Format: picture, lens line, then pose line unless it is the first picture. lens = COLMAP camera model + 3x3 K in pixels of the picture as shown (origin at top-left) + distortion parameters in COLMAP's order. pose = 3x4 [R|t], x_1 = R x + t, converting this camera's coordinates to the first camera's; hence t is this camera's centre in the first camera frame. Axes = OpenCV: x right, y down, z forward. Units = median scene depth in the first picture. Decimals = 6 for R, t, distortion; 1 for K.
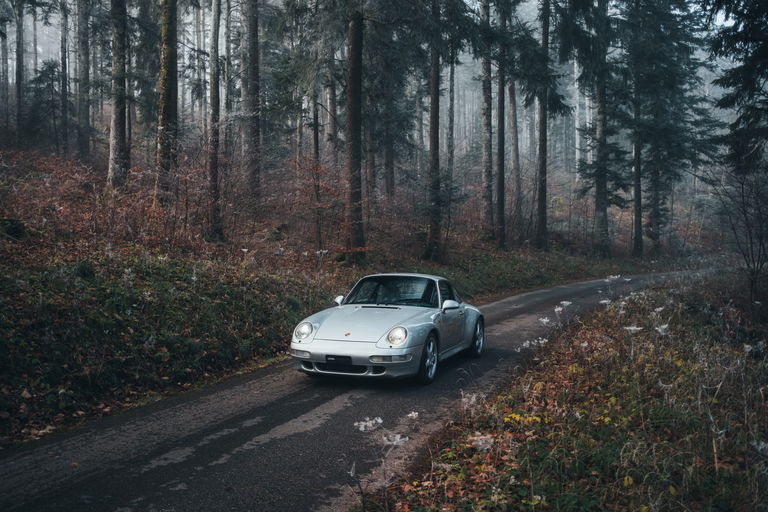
lens RADIAL K [[756.0, 0, 384.0], [0, 756.0, 256.0], [0, 0, 1]] dist [-0.066654, 0.189650]
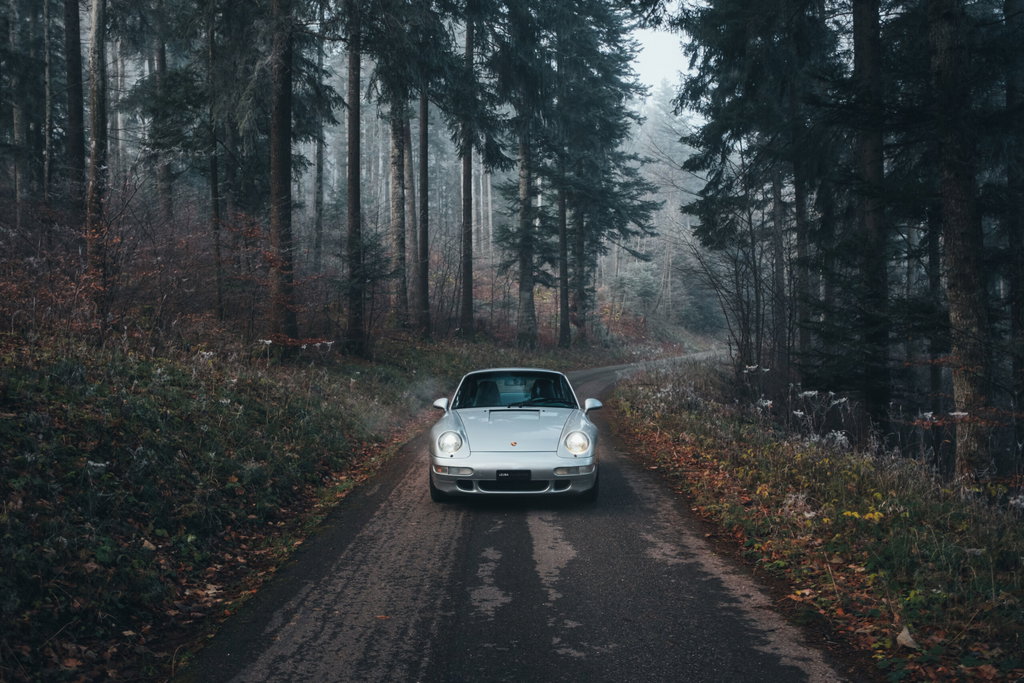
lens RADIAL K [[1020.7, 0, 512.0], [0, 1020.7, 341.5], [0, 0, 1]] dist [-0.013988, -0.000038]
pose [[0.937755, -0.011101, 0.347121, -0.100940], [0.014382, 0.999873, -0.006880, 0.000528], [-0.347000, 0.011444, 0.937795, -0.004857]]
